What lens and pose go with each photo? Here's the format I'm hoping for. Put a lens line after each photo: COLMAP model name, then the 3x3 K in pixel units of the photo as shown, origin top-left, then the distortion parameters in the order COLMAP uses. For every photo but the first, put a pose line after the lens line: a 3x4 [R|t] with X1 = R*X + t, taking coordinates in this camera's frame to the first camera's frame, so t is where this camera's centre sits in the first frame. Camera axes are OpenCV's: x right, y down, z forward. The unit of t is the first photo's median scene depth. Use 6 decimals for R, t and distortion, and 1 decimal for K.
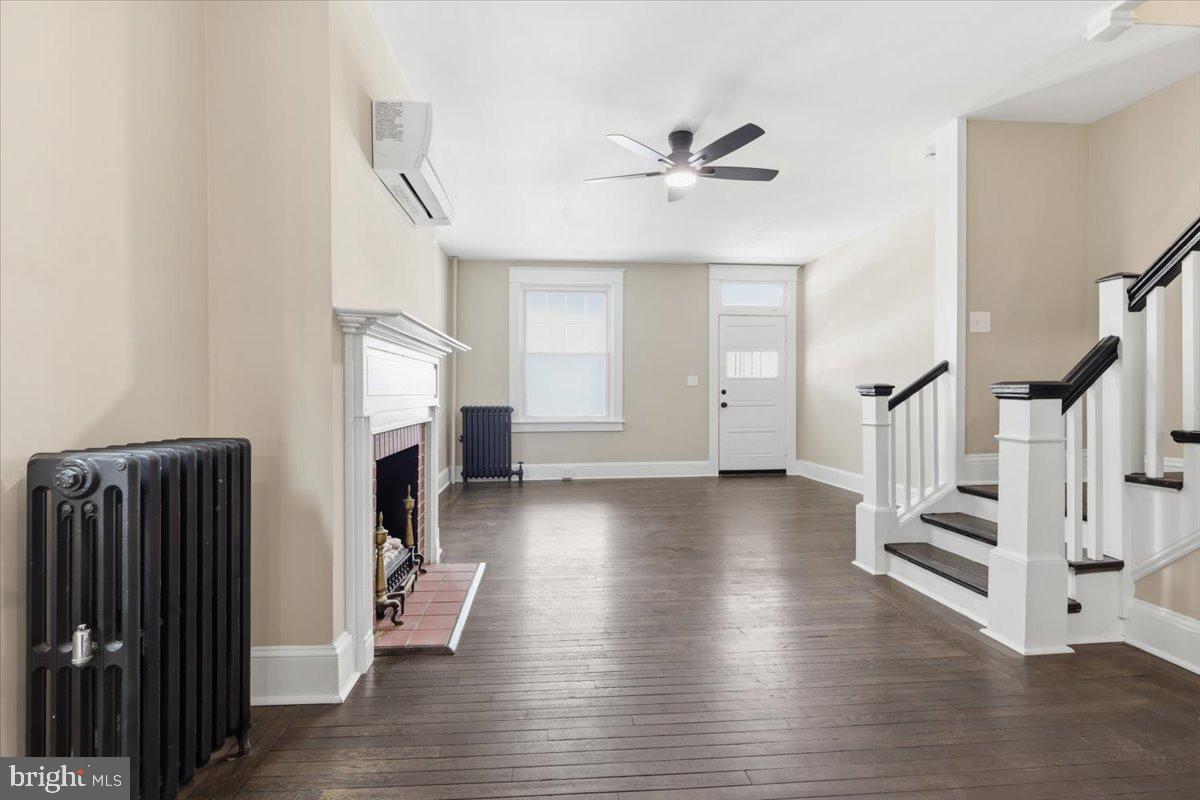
lens RADIAL K [[552.8, 0, 598.3], [0, 552.8, 404.4], [0, 0, 1]] dist [-0.004569, -0.000620]
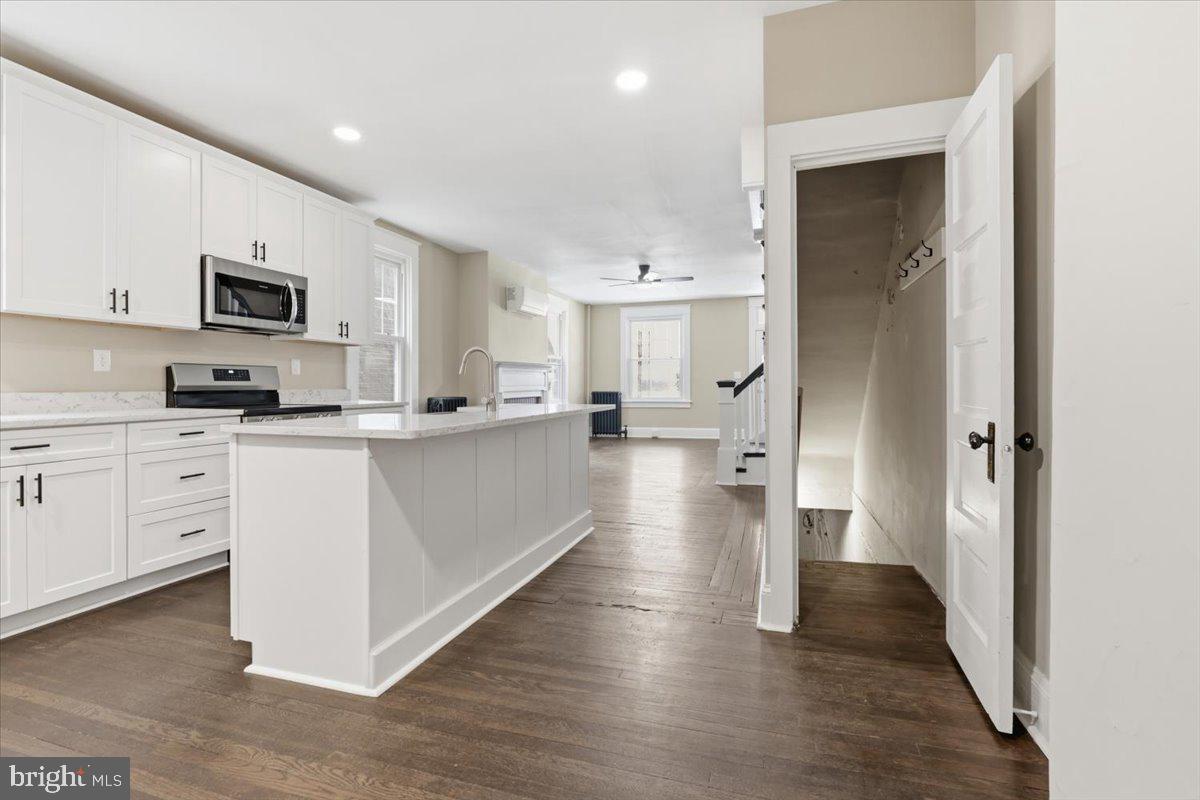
lens RADIAL K [[552.8, 0, 601.0], [0, 552.8, 388.8], [0, 0, 1]] dist [-0.004569, -0.000620]
pose [[0.921282, 0.001978, -0.388891, 0.429739], [-0.004780, 0.999969, -0.006238, 0.005337], [0.388867, 0.007606, 0.921263, -0.543805]]
